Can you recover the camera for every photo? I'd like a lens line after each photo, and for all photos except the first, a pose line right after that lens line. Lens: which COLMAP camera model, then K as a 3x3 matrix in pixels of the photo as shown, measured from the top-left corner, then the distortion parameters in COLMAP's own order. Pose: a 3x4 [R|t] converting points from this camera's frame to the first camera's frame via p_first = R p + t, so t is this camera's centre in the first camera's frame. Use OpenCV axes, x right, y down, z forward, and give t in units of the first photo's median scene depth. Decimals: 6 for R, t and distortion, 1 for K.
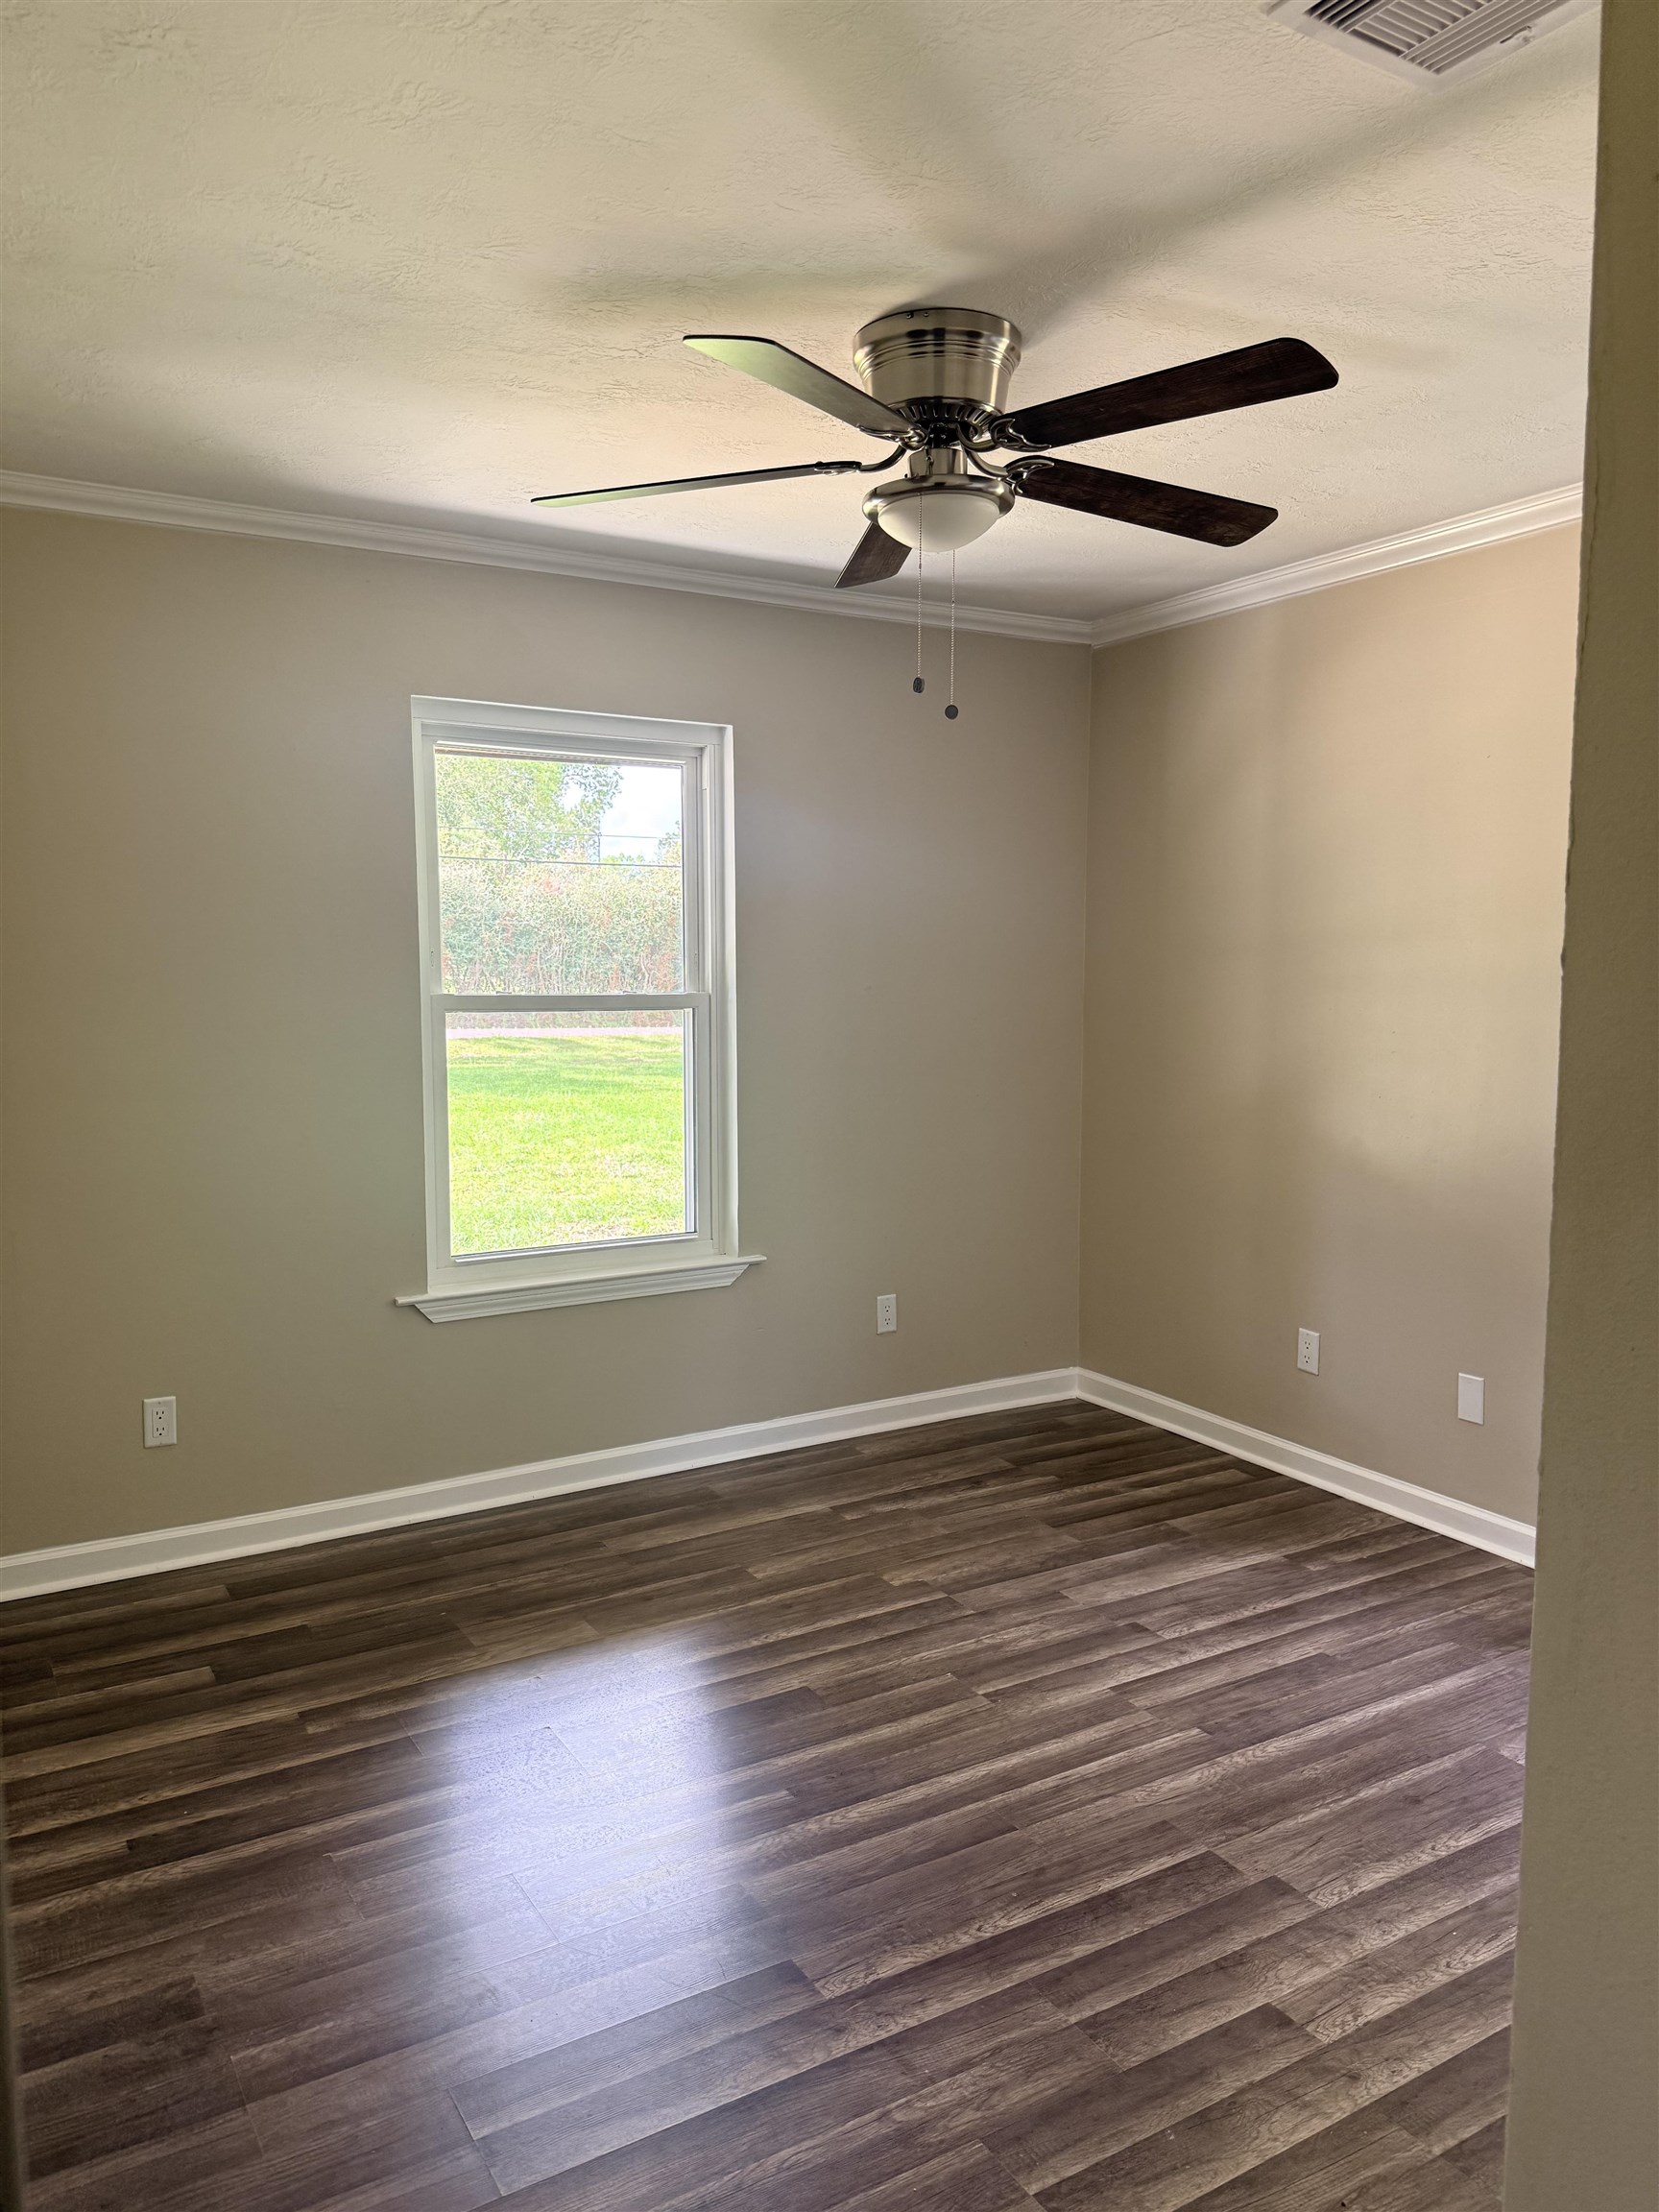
lens RADIAL K [[1576.1, 0, 833.8], [0, 1576.1, 1106.7], [0, 0, 1]] dist [0.055081, -0.057553]
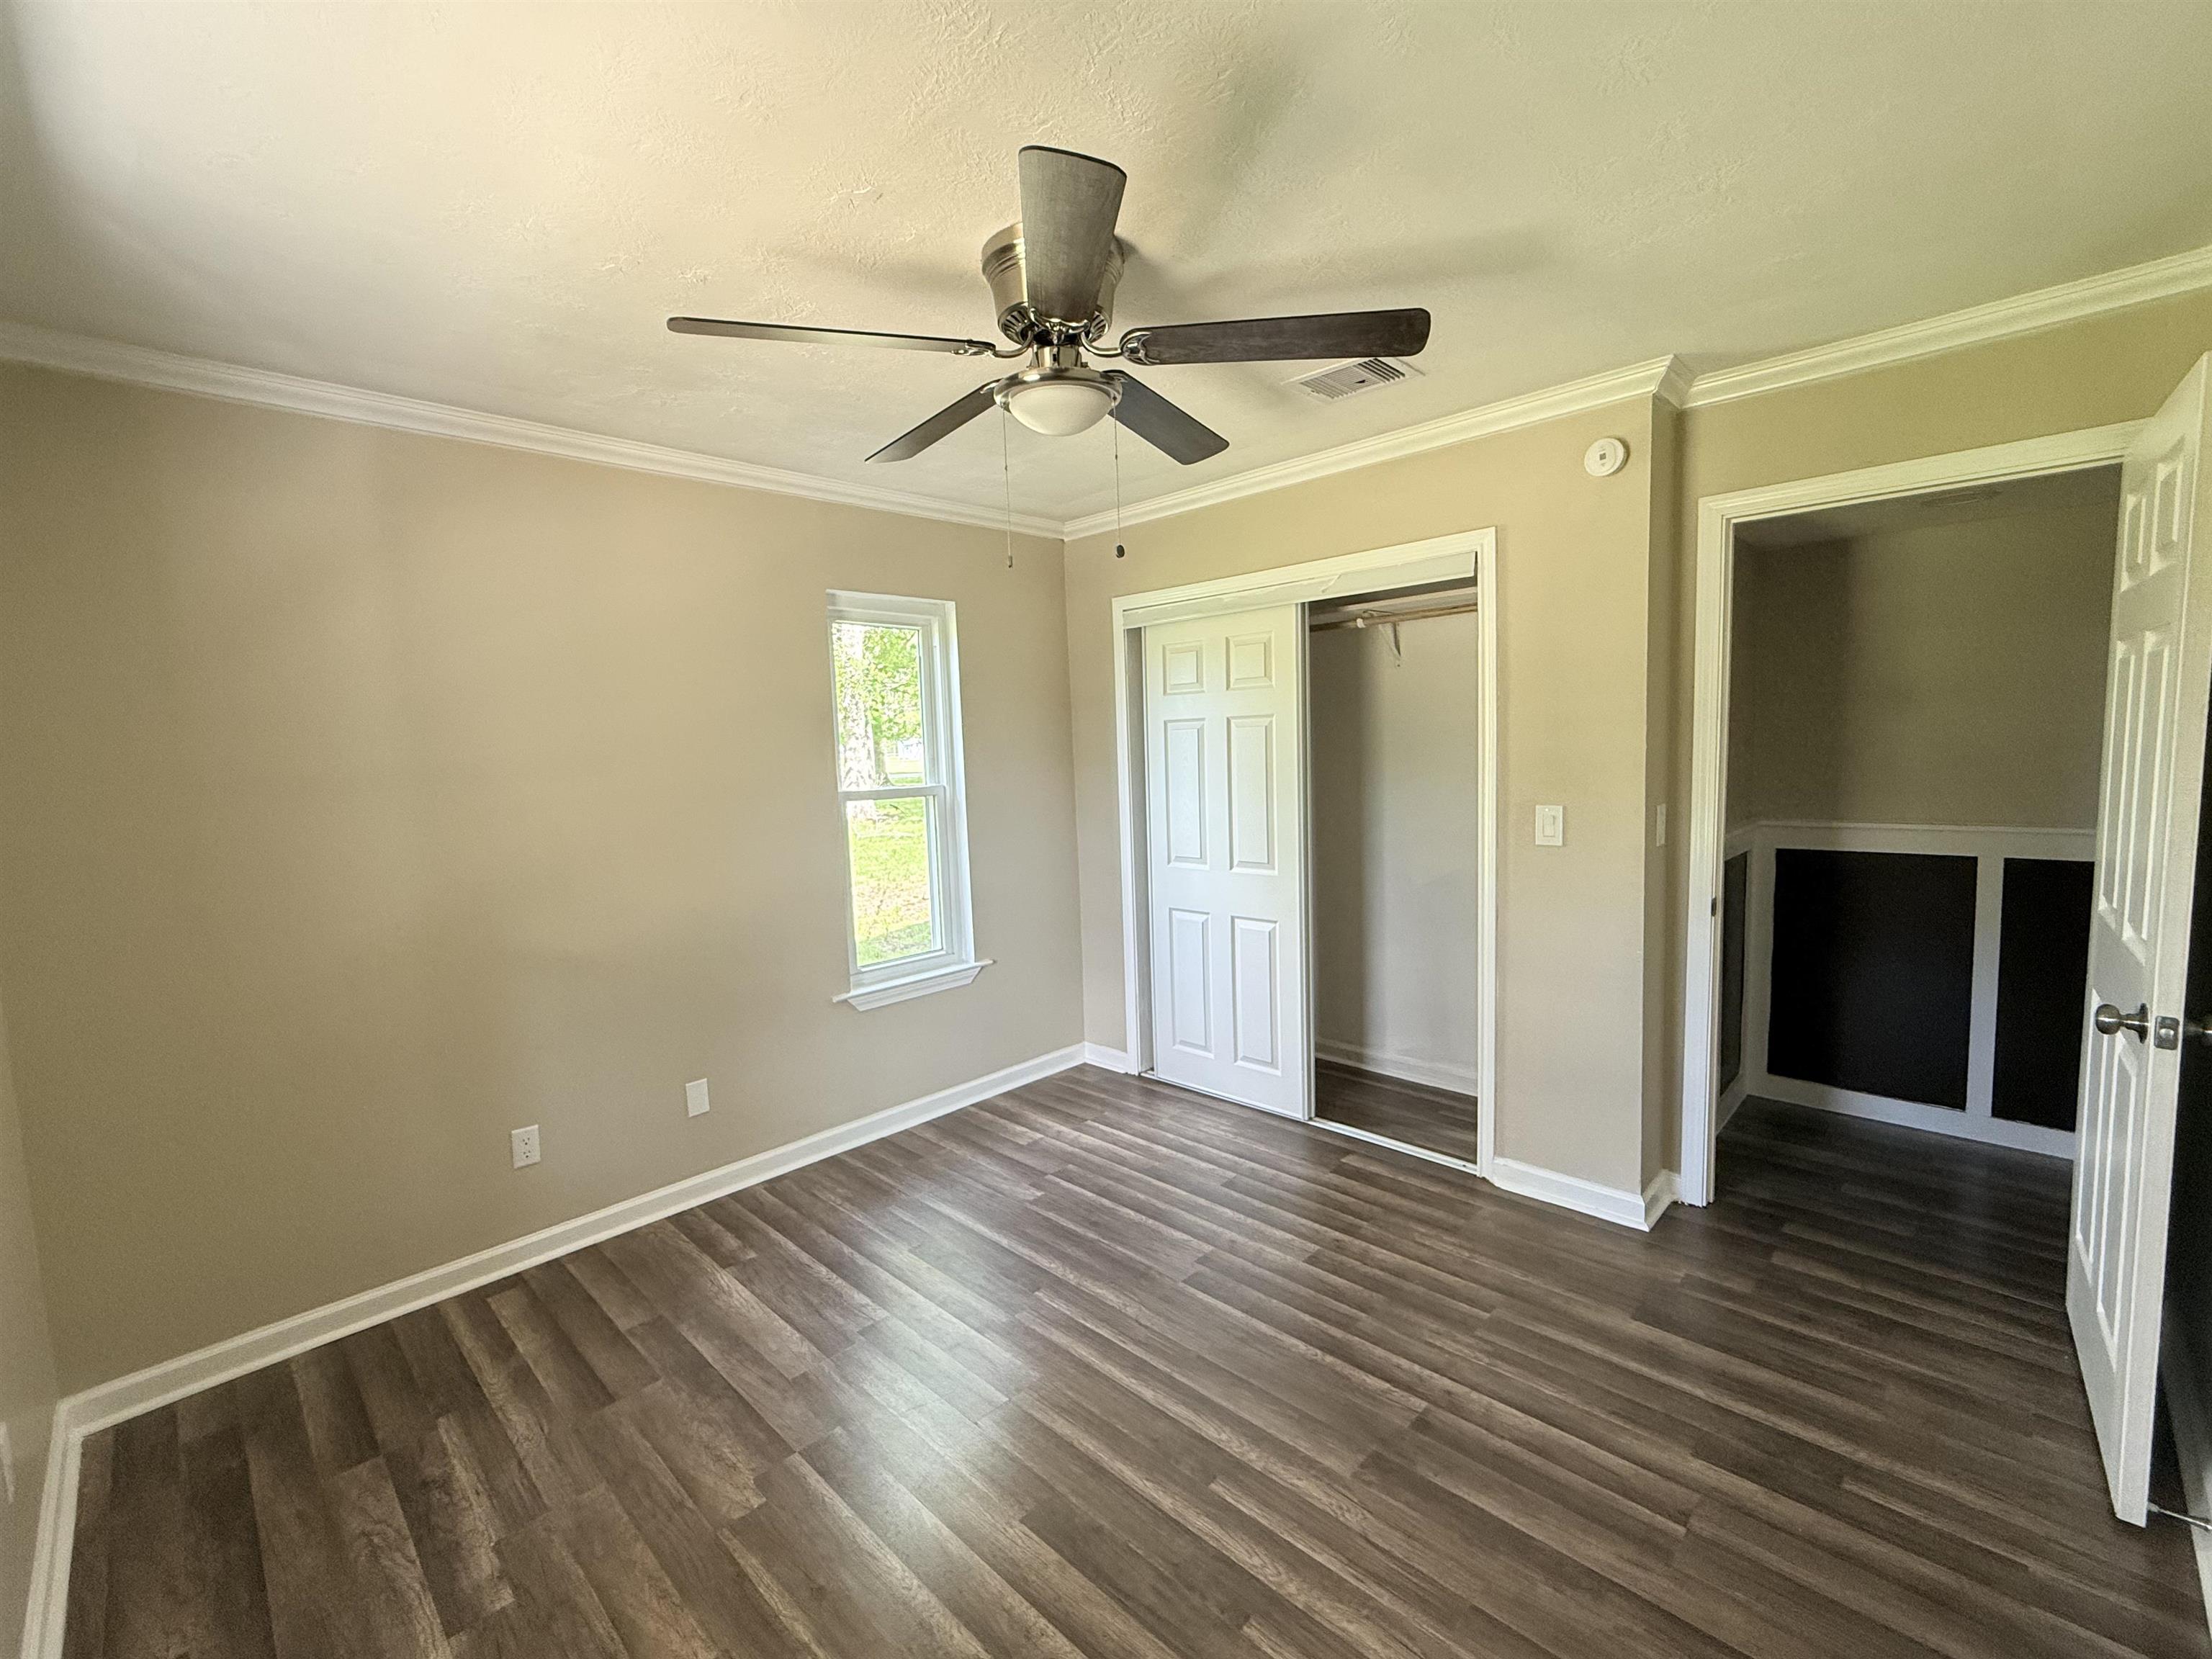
lens RADIAL K [[919.0, 0, 1114.9], [0, 919.0, 830.7], [0, 0, 1]] dist [0.010787, 0.000071]
pose [[-0.251884, -0.089334, 0.963625, -0.435135], [0.122171, 0.984829, 0.123235, -0.098166], [-0.960015, 0.148768, -0.237148, 0.800340]]
